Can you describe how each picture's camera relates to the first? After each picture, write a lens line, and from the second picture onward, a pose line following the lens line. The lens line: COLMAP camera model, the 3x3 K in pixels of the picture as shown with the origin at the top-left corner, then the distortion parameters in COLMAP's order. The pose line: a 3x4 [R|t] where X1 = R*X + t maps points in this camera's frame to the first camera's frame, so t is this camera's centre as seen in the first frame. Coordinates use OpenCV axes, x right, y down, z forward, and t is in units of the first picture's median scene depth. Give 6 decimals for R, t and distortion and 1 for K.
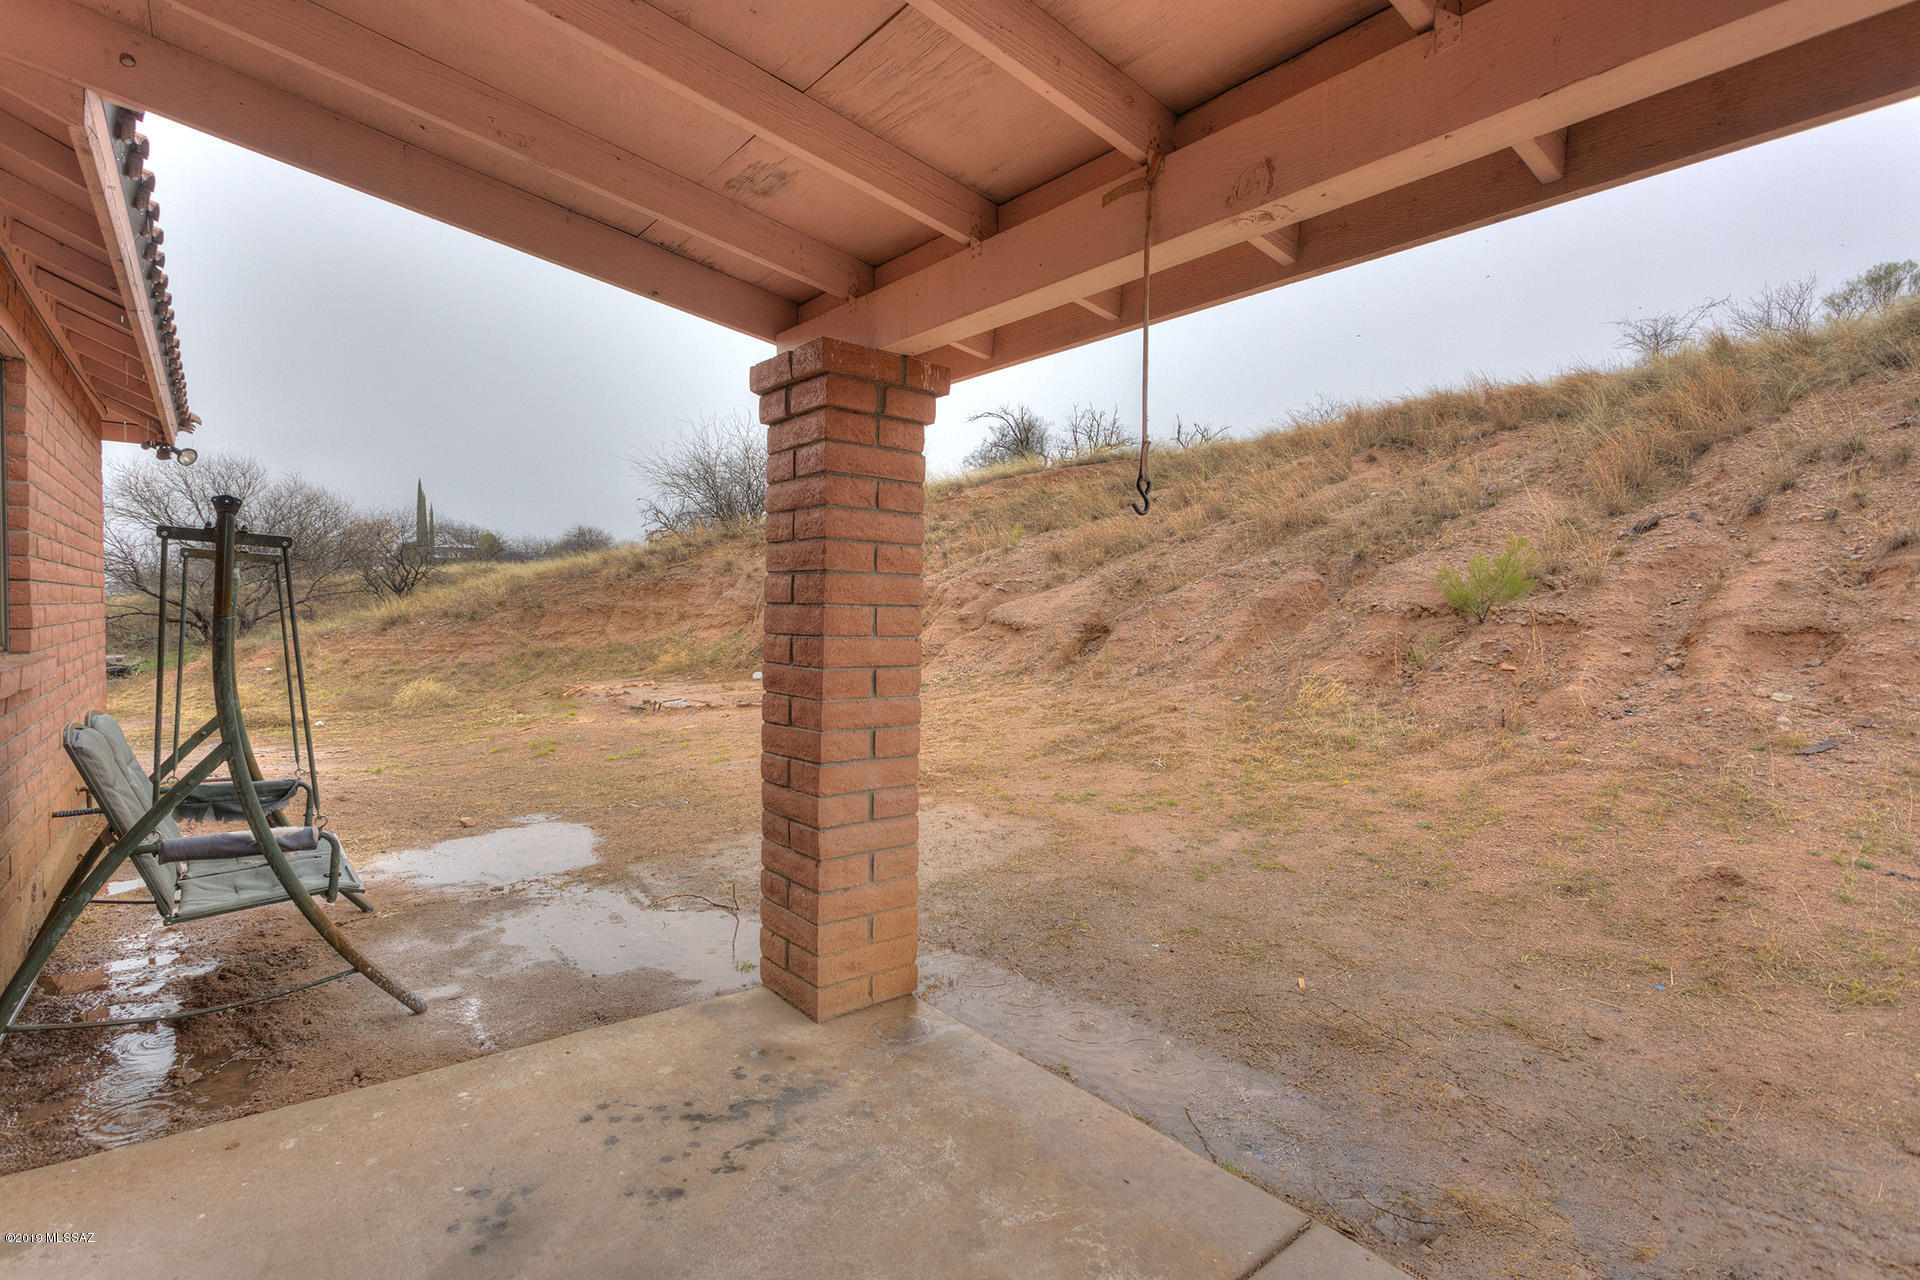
lens RADIAL K [[914.0, 0, 951.4], [0, 914.0, 618.7], [0, 0, 1]] dist [-0.000271, -0.000064]
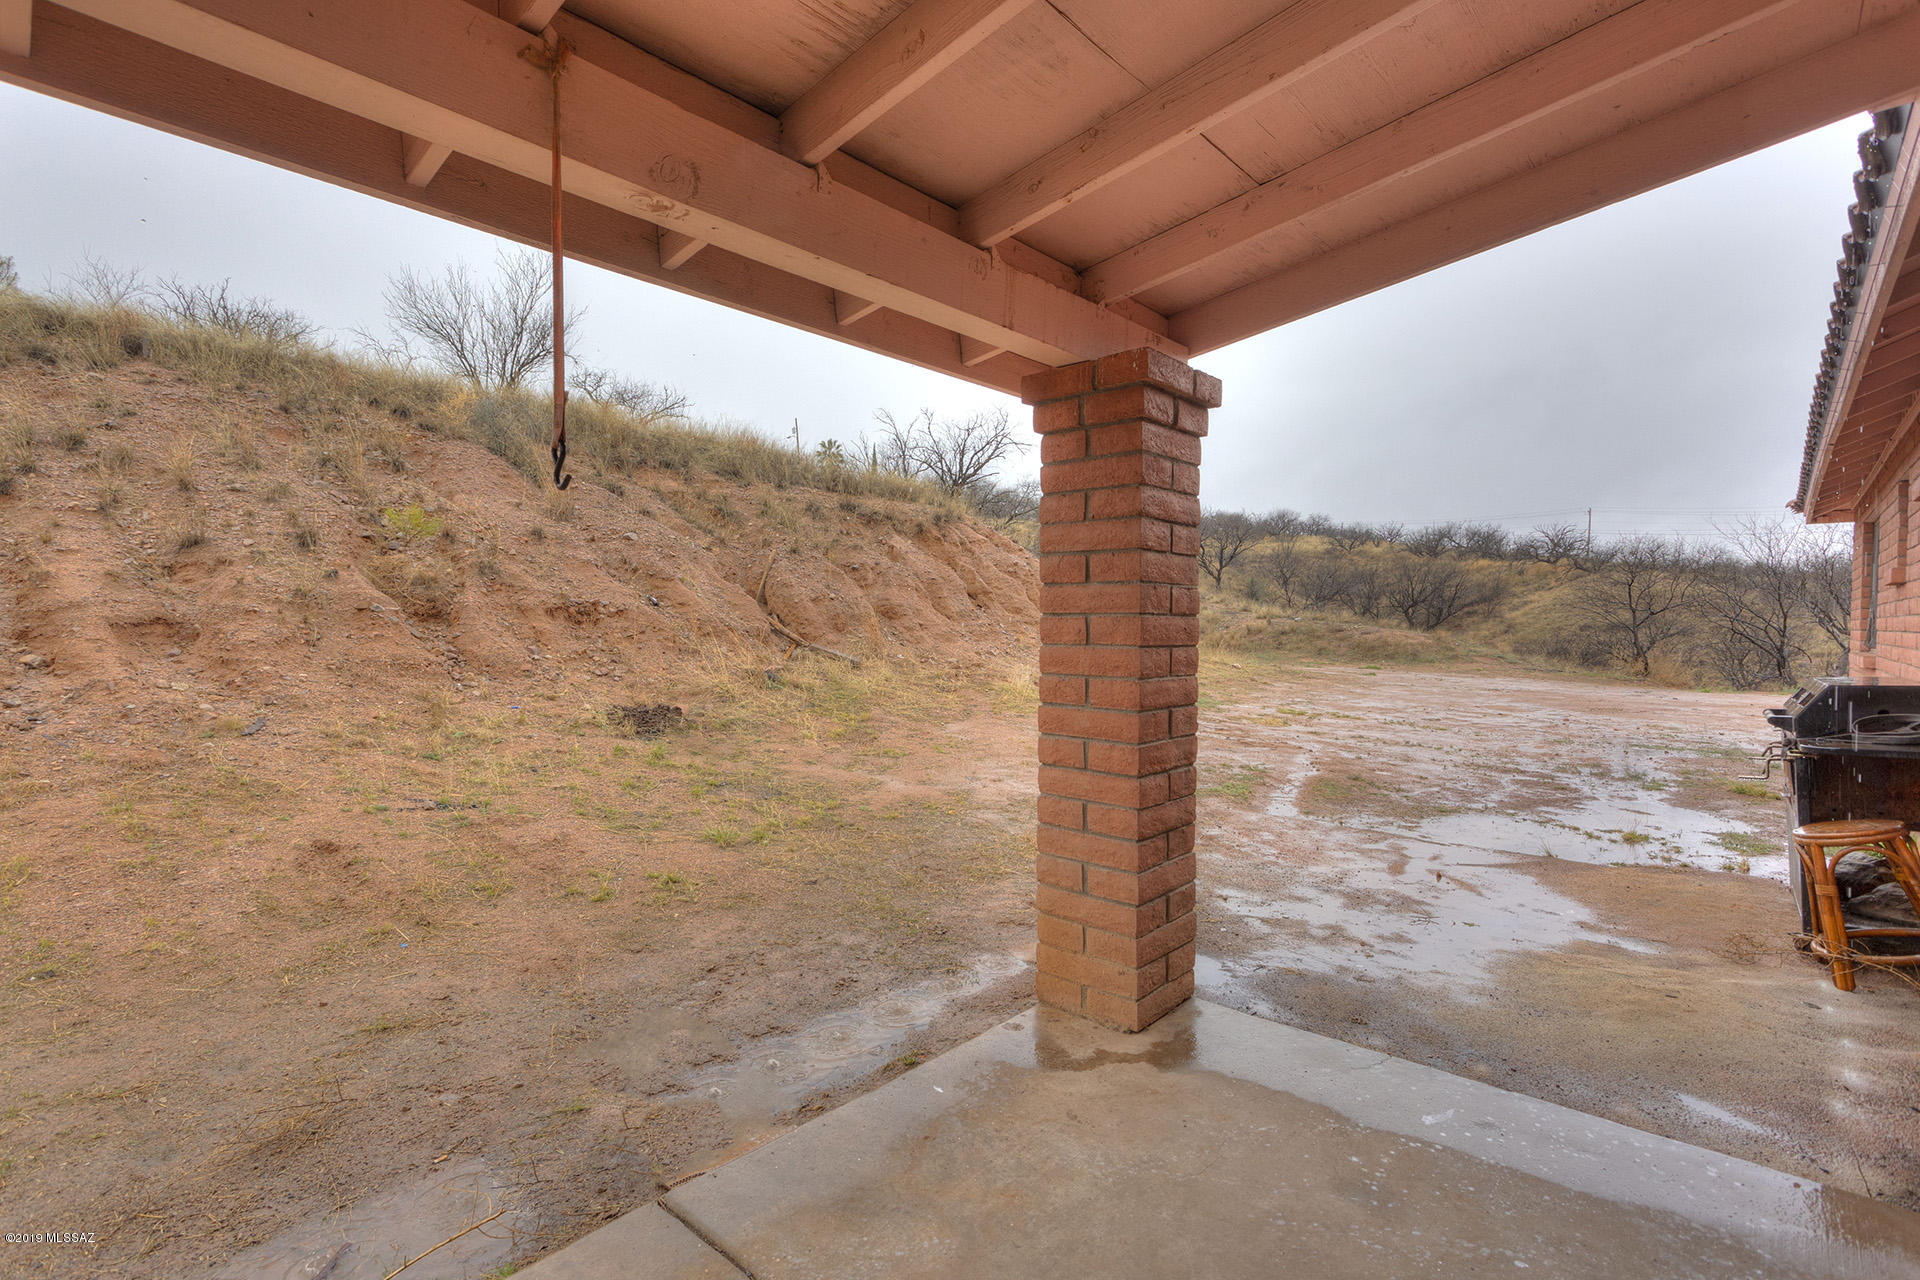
lens RADIAL K [[914.0, 0, 951.4], [0, 914.0, 618.7], [0, 0, 1]] dist [-0.000271, -0.000064]
pose [[-0.181963, -0.013206, 0.983217, -0.475757], [-0.000404, 0.999911, 0.013356, -0.008338], [-0.983305, 0.002033, -0.181952, 0.607694]]
